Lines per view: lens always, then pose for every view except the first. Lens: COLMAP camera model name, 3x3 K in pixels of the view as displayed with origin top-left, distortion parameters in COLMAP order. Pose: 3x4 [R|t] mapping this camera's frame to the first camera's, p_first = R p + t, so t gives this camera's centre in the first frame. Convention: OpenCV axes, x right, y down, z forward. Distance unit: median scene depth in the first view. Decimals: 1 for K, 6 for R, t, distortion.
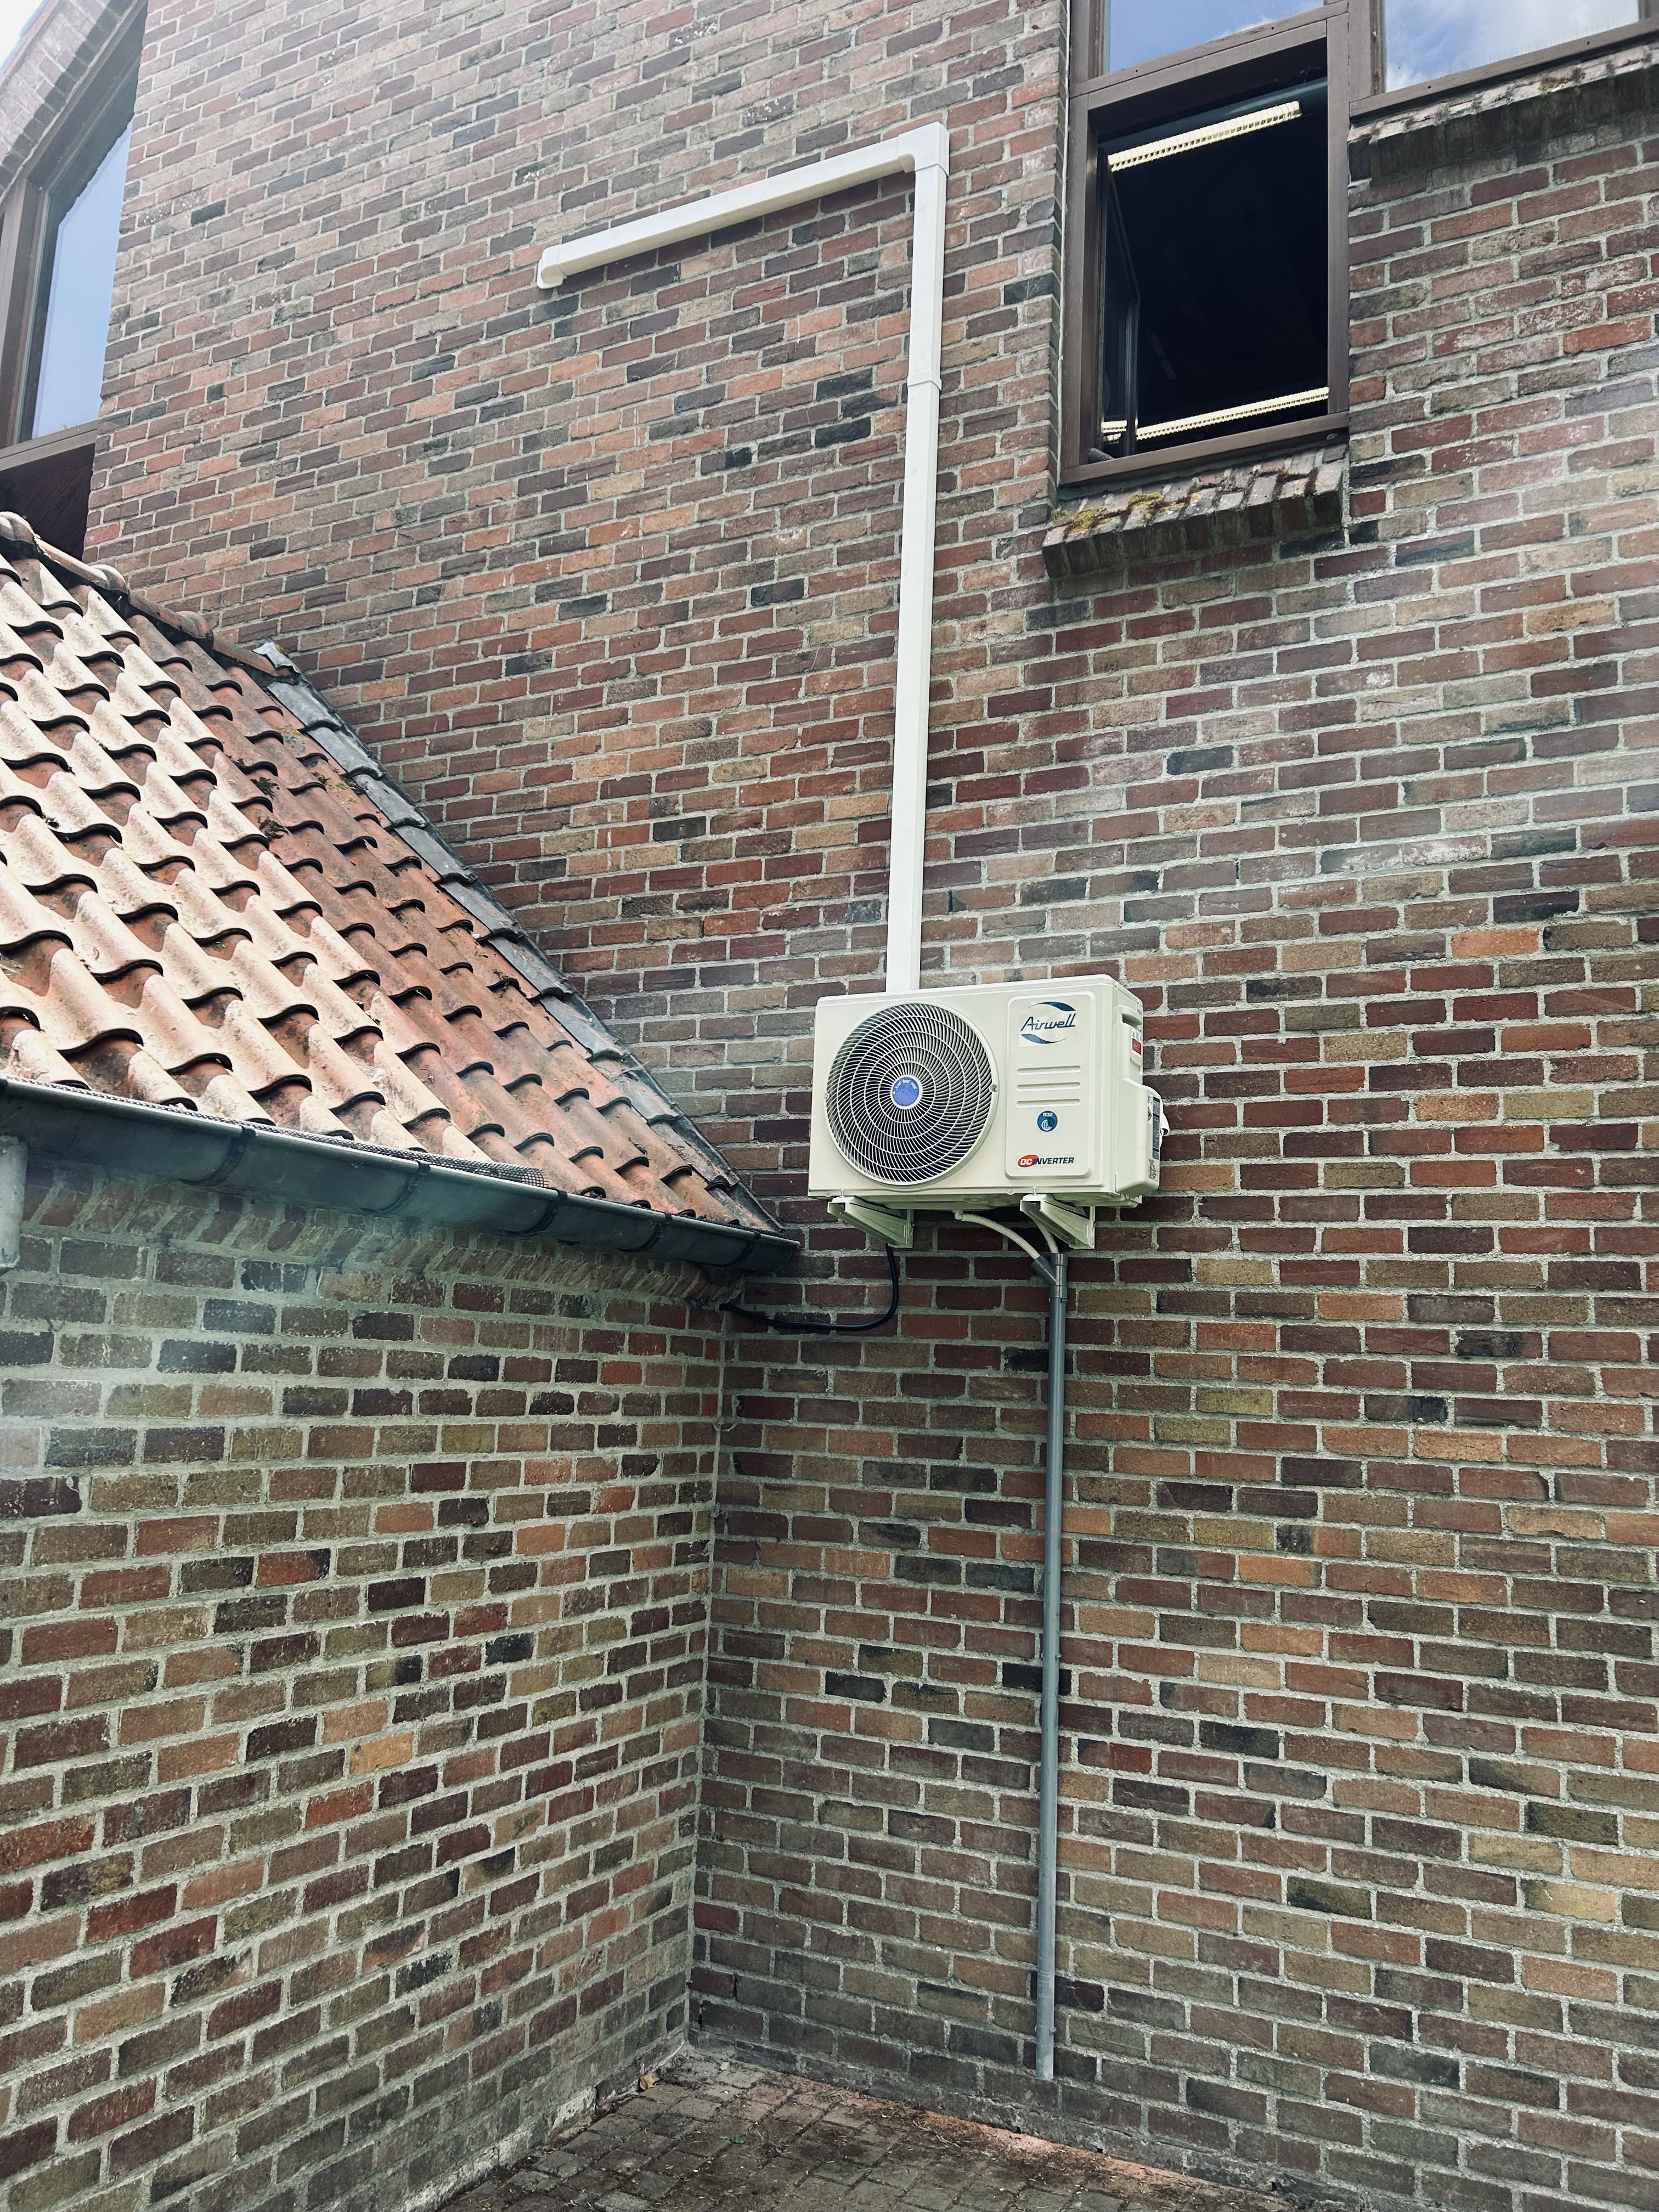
lens RADIAL K [[1664.9, 0, 828.5], [0, 1664.9, 1114.1], [0, 0, 1]] dist [0.013921, -0.006178]
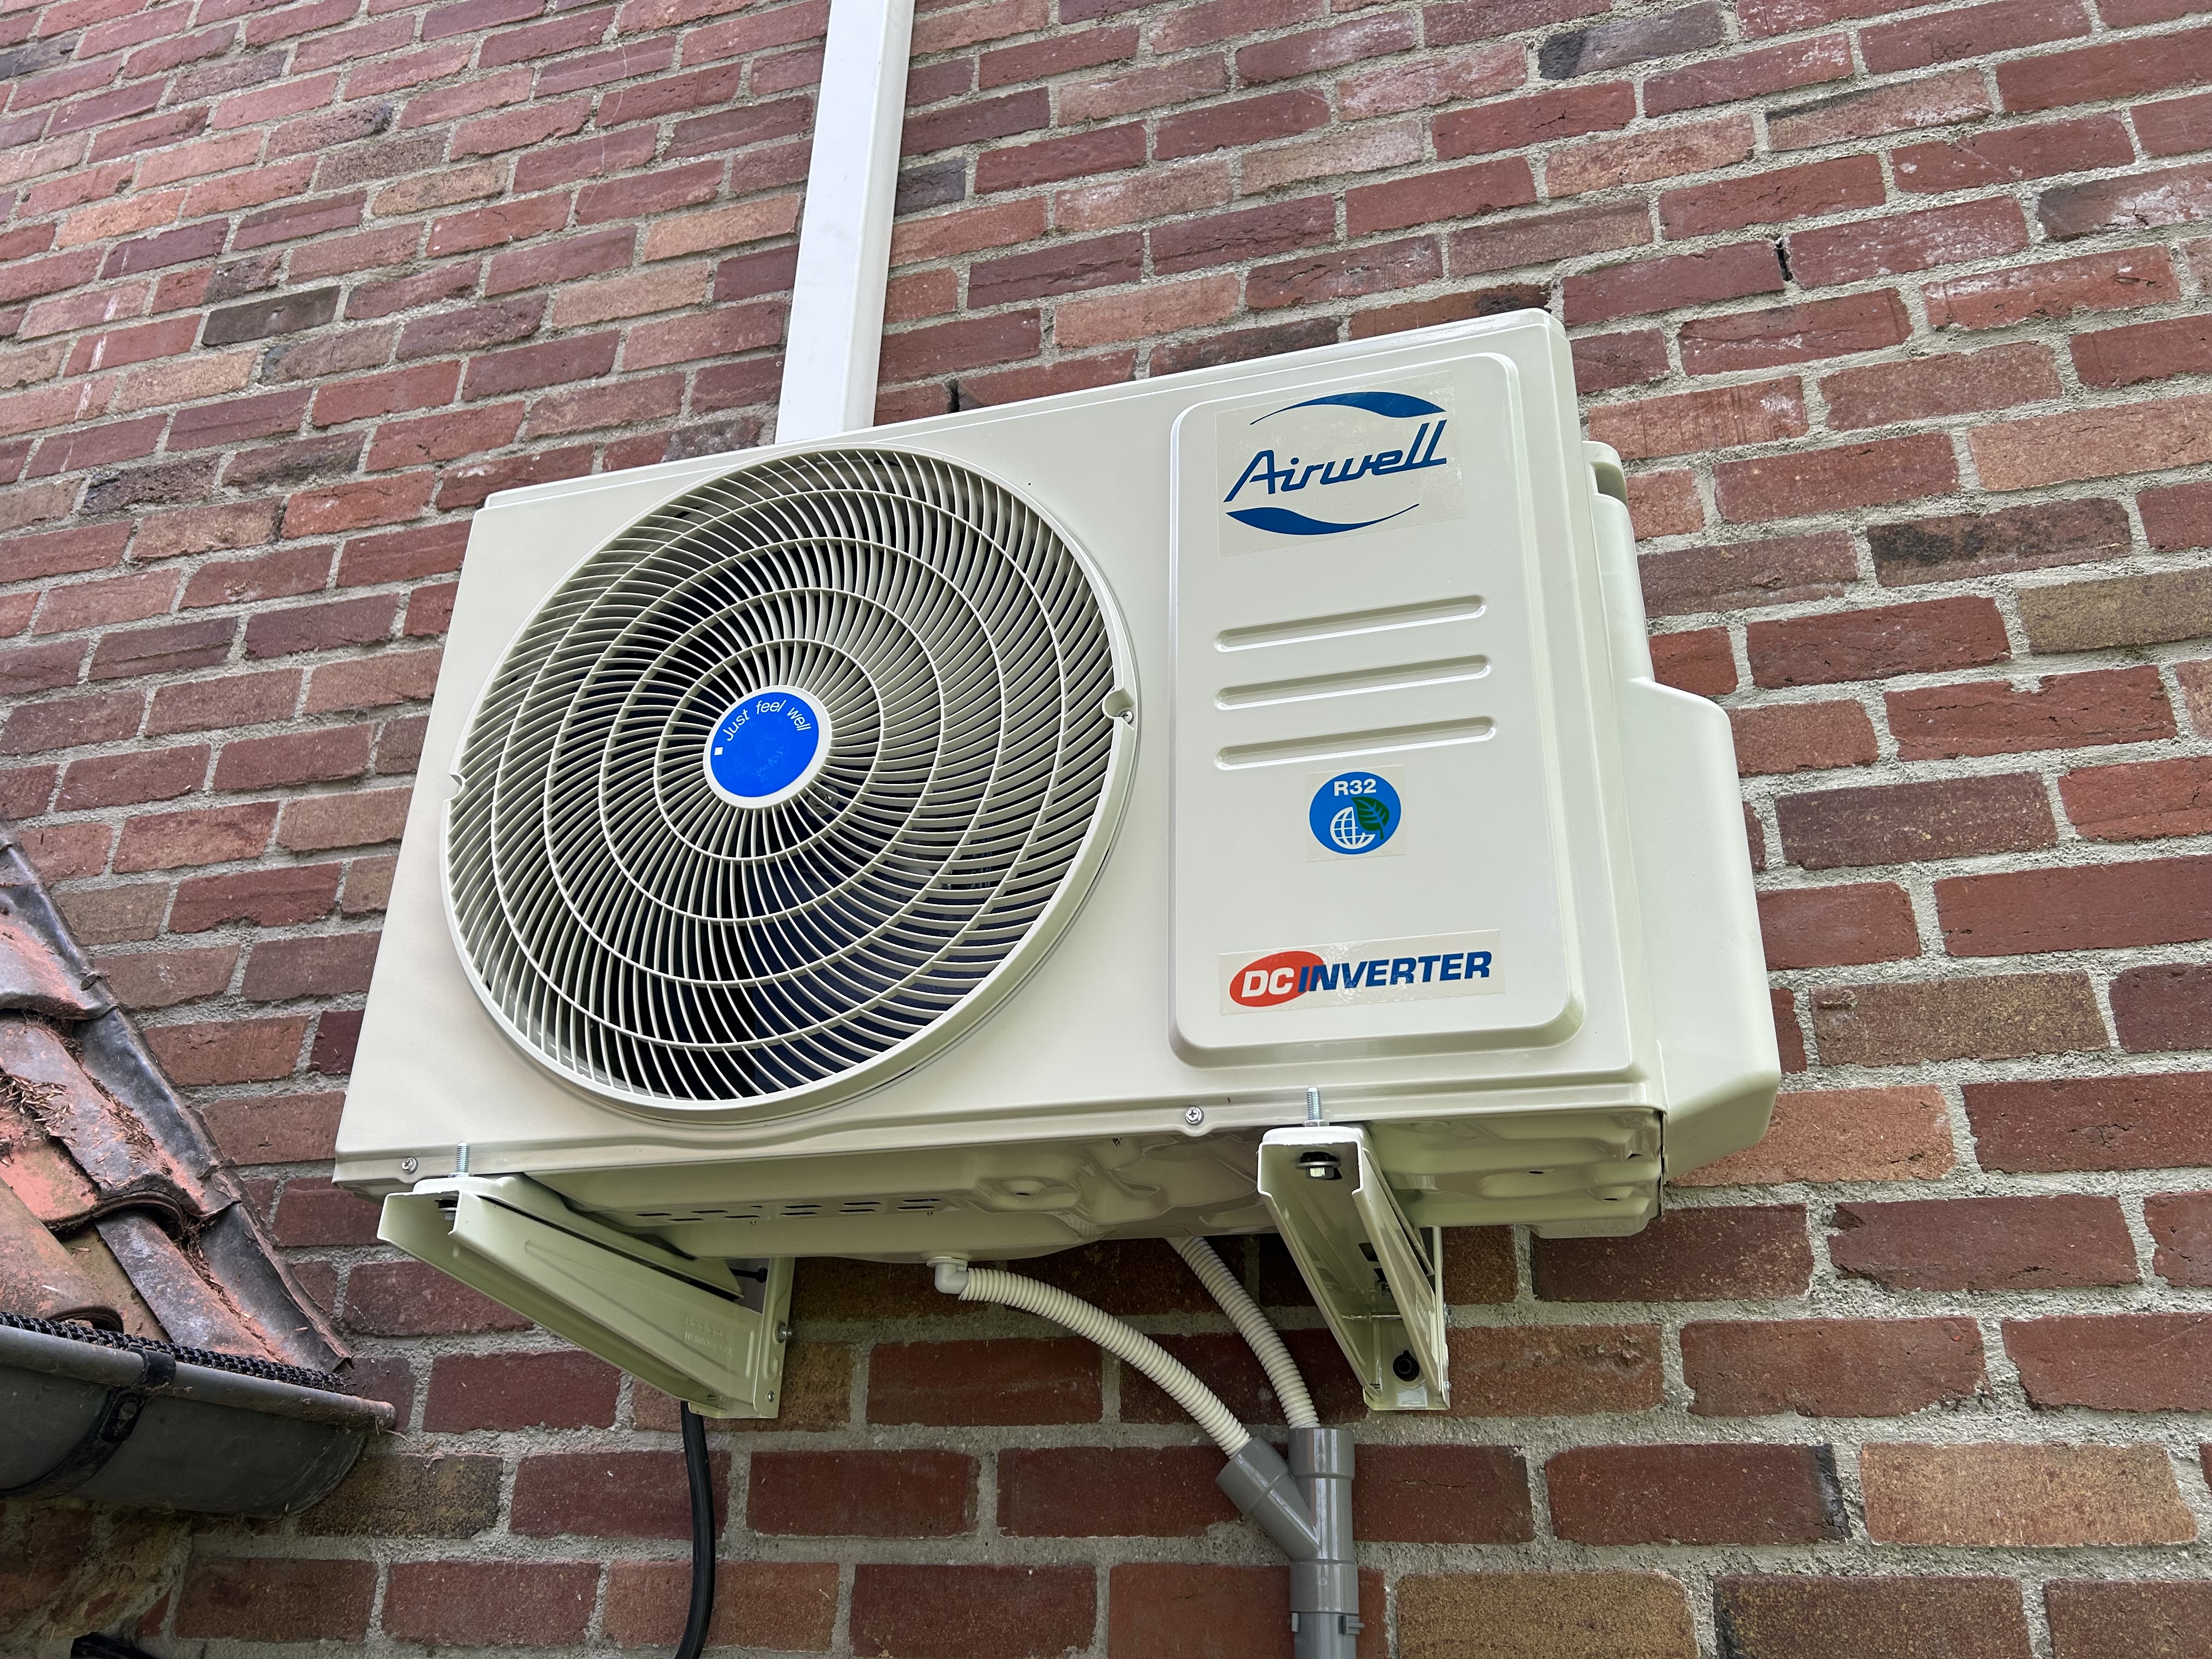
lens RADIAL K [[1664.9, 0, 1117.5], [0, 1664.9, 821.2], [0, 0, 1]] dist [0.013921, -0.006178]
pose [[0.981698, 0.061306, 0.180309, 0.052520], [-0.006968, 0.957700, -0.287684, 0.068063], [-0.190318, 0.281163, 0.940599, 0.732468]]
